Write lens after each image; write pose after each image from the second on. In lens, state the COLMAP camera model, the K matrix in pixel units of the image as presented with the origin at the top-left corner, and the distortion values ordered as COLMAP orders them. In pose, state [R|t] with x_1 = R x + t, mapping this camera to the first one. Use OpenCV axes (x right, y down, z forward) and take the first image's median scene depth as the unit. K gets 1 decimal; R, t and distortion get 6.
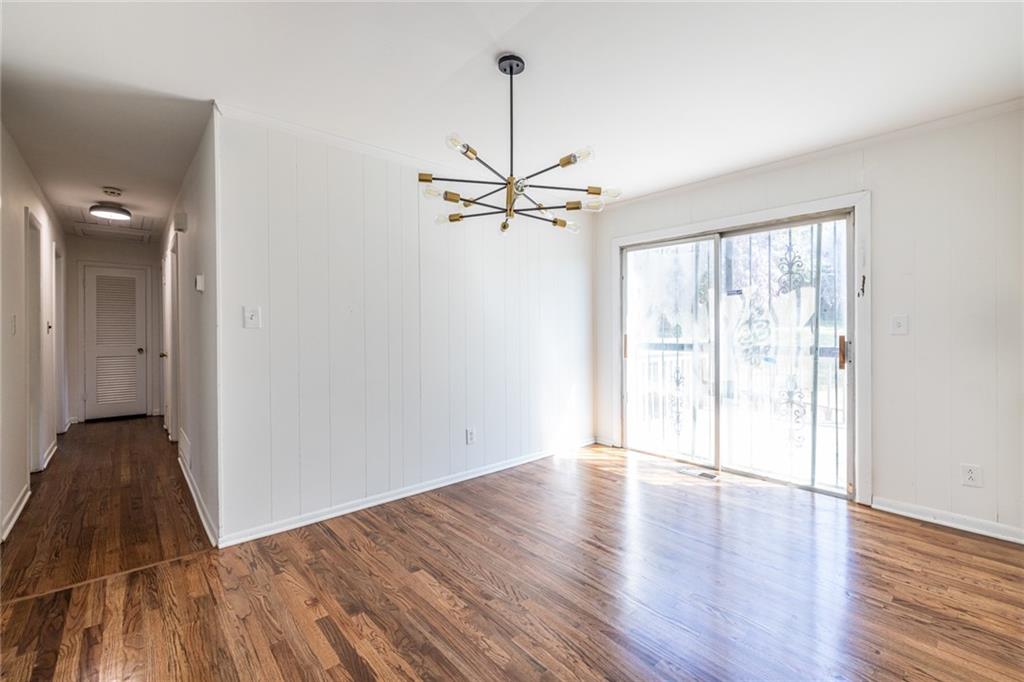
lens RADIAL K [[431.3, 0, 511.4], [0, 431.3, 336.6], [0, 0, 1]] dist [0.001101, 0.000209]
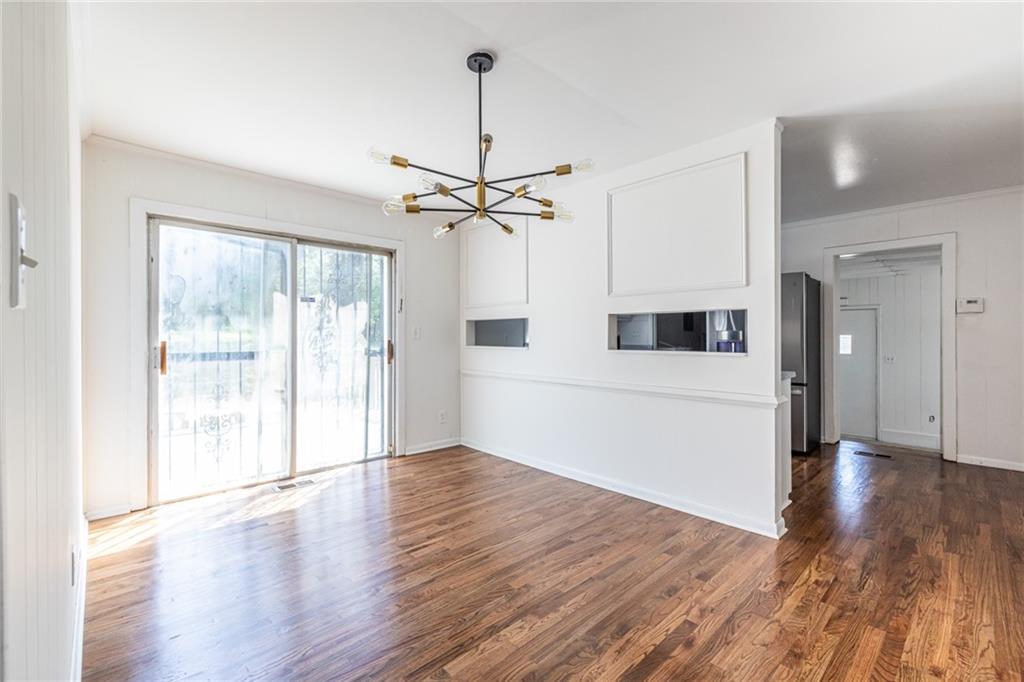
lens RADIAL K [[442.4, 0, 512.0], [0, 442.4, 341.0], [0, 0, 1]] dist [0.002125, 0.000338]
pose [[-0.025889, -0.006037, 0.999647, -0.633028], [0.013230, 0.999892, 0.006381, -0.003422], [-0.999577, 0.013390, -0.025806, 0.604584]]
